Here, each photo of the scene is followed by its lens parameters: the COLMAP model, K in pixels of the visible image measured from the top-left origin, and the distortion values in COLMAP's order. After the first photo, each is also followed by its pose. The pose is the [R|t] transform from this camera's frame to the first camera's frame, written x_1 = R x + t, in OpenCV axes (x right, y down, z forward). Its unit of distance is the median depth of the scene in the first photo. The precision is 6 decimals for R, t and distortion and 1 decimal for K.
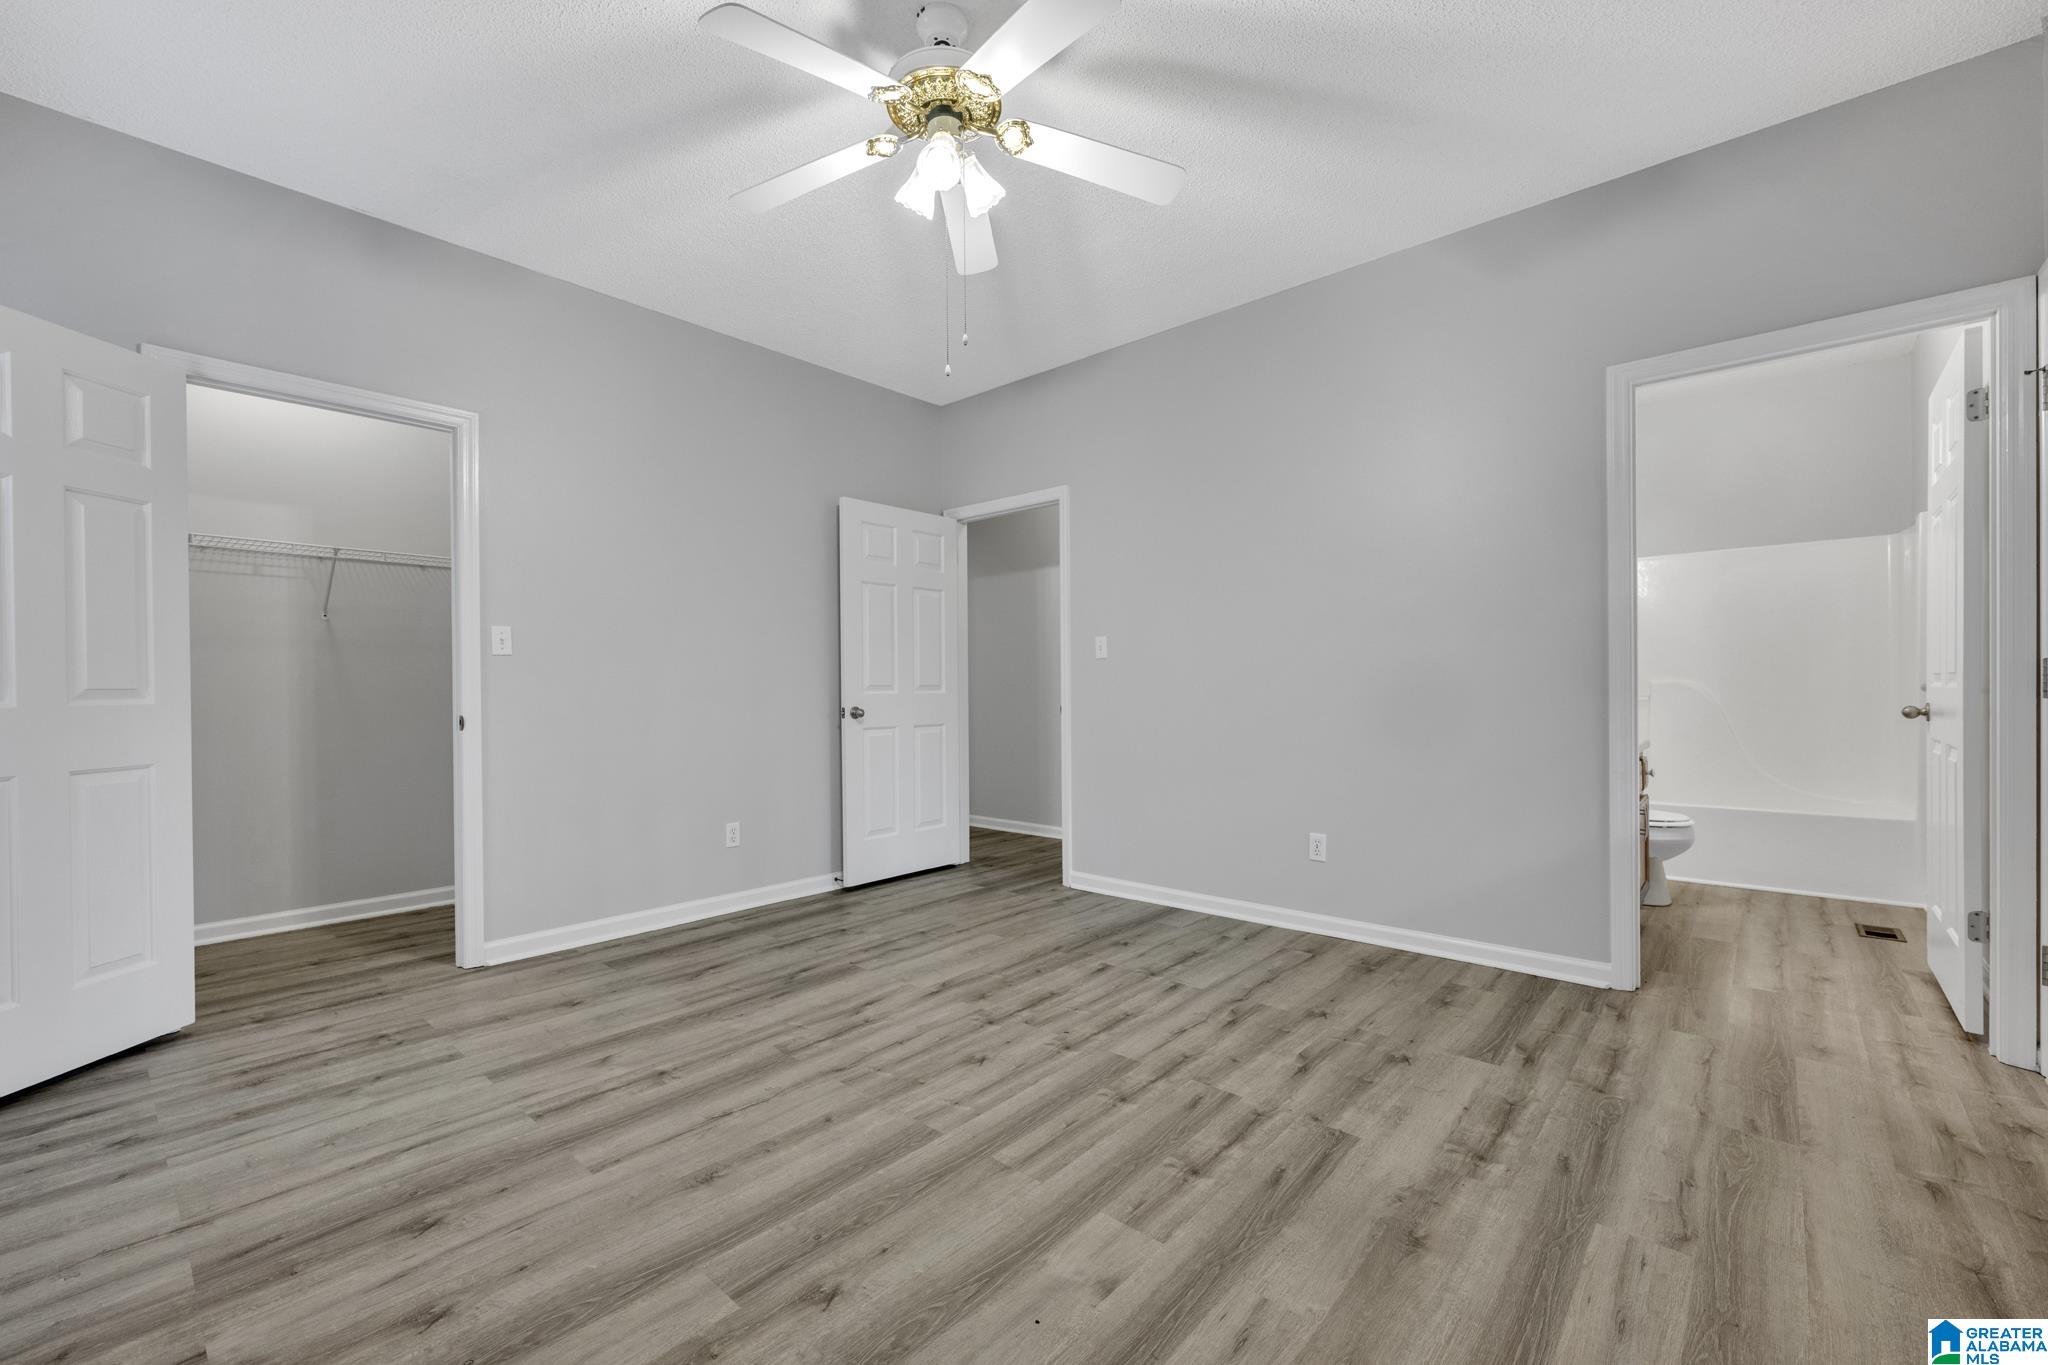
lens RADIAL K [[814.5, 0, 1026.7], [0, 814.5, 689.2], [0, 0, 1]] dist [-0.001121, 0.000275]
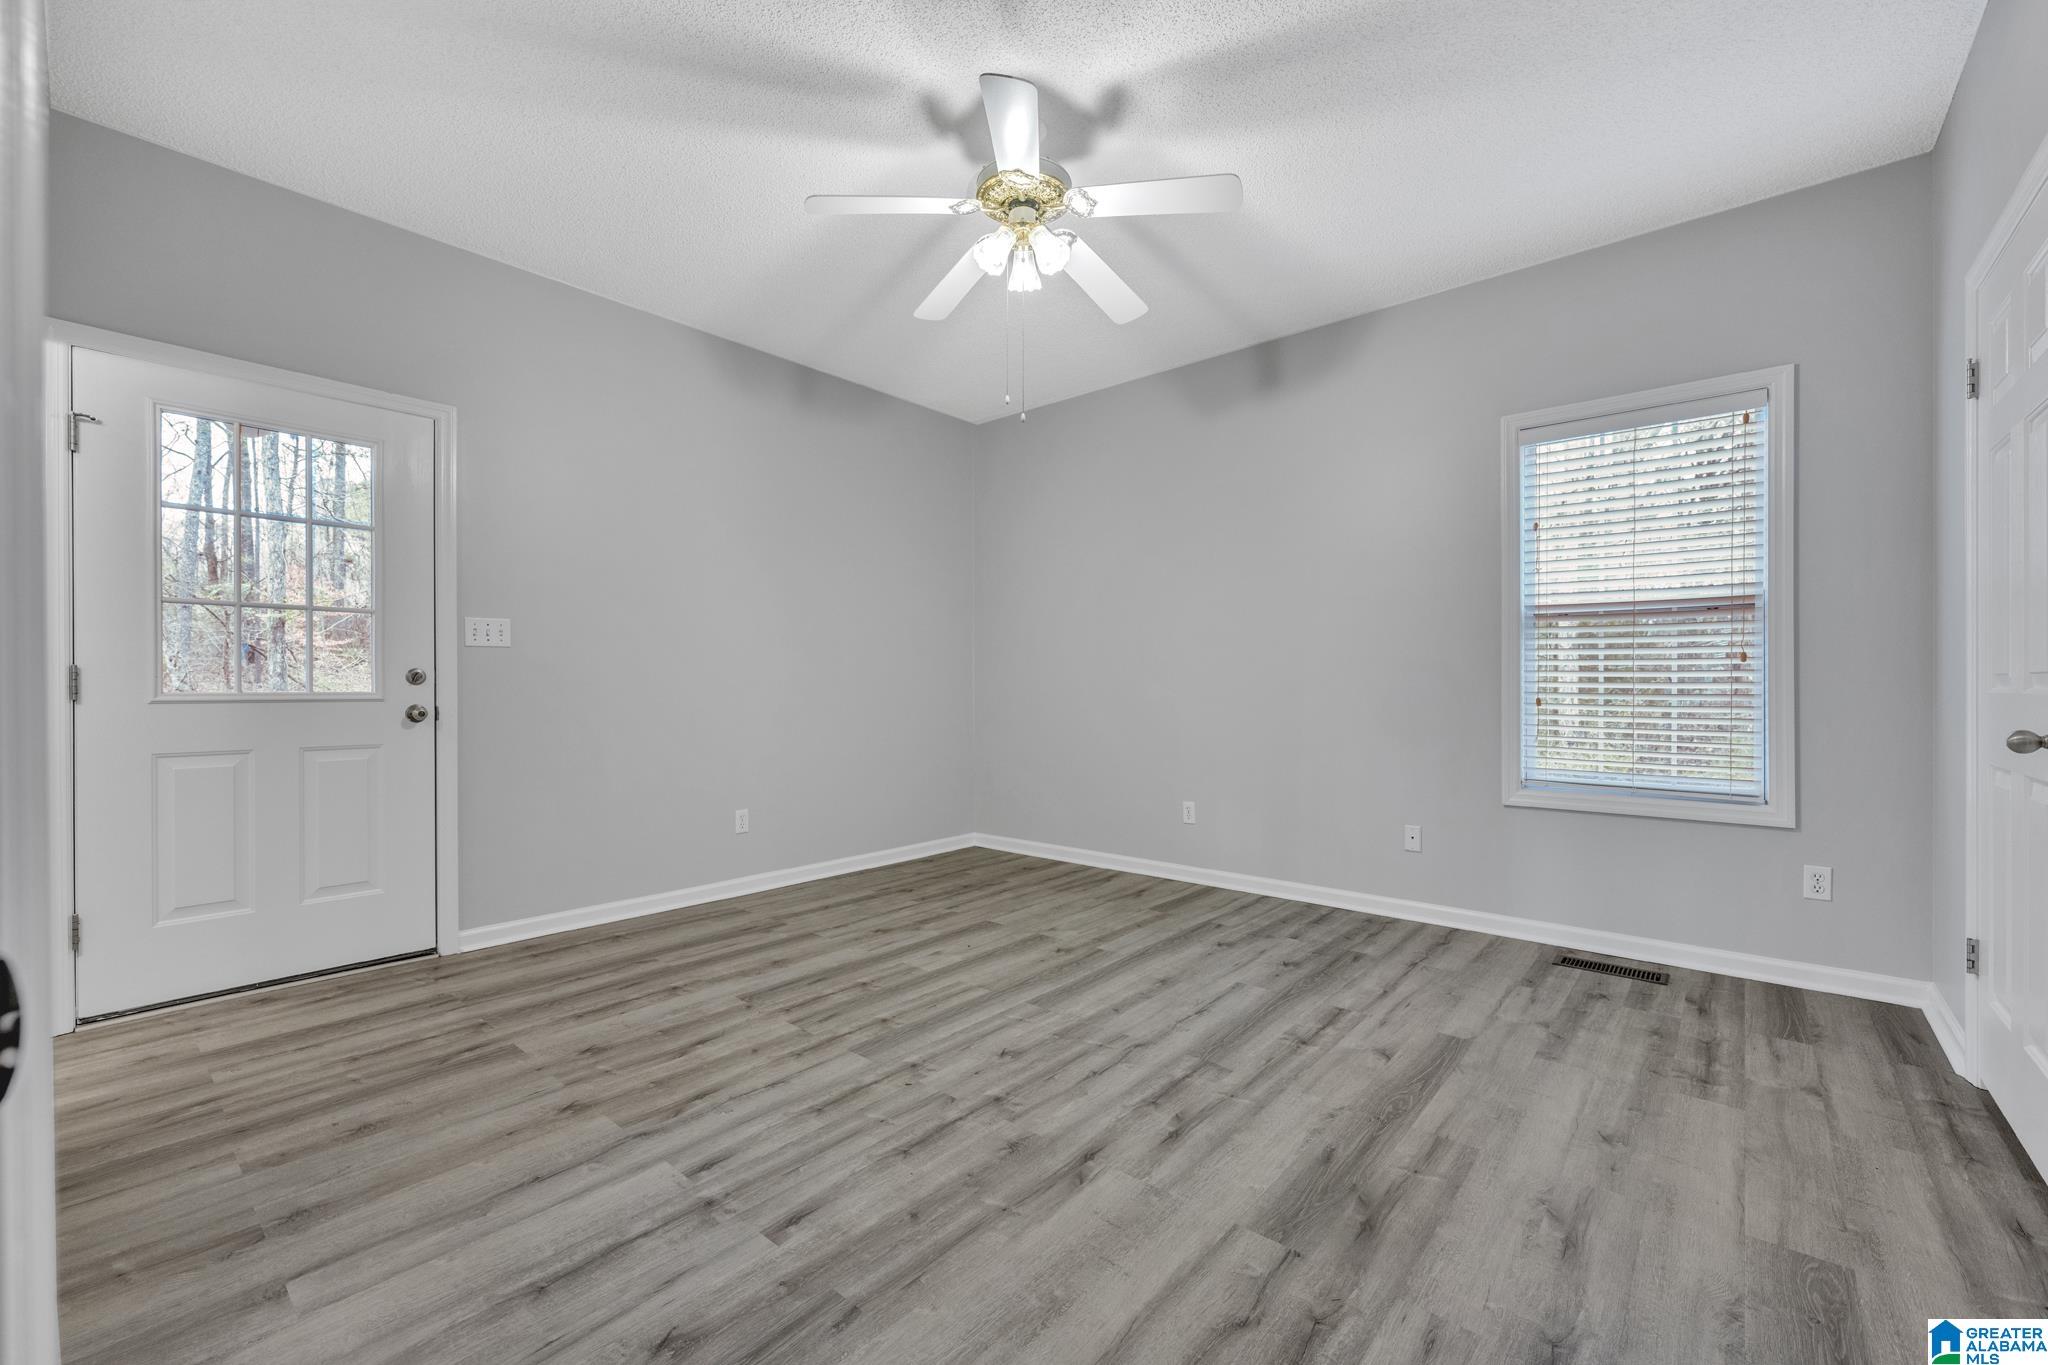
lens RADIAL K [[814.5, 0, 1019.6], [0, 814.5, 684.5], [0, 0, 1]] dist [-0.001121, 0.000275]
pose [[-0.999867, 0.008659, -0.013810, -0.065221], [0.008639, 0.999962, 0.001531, 0.000048], [0.013823, 0.001412, -0.999903, 2.009045]]
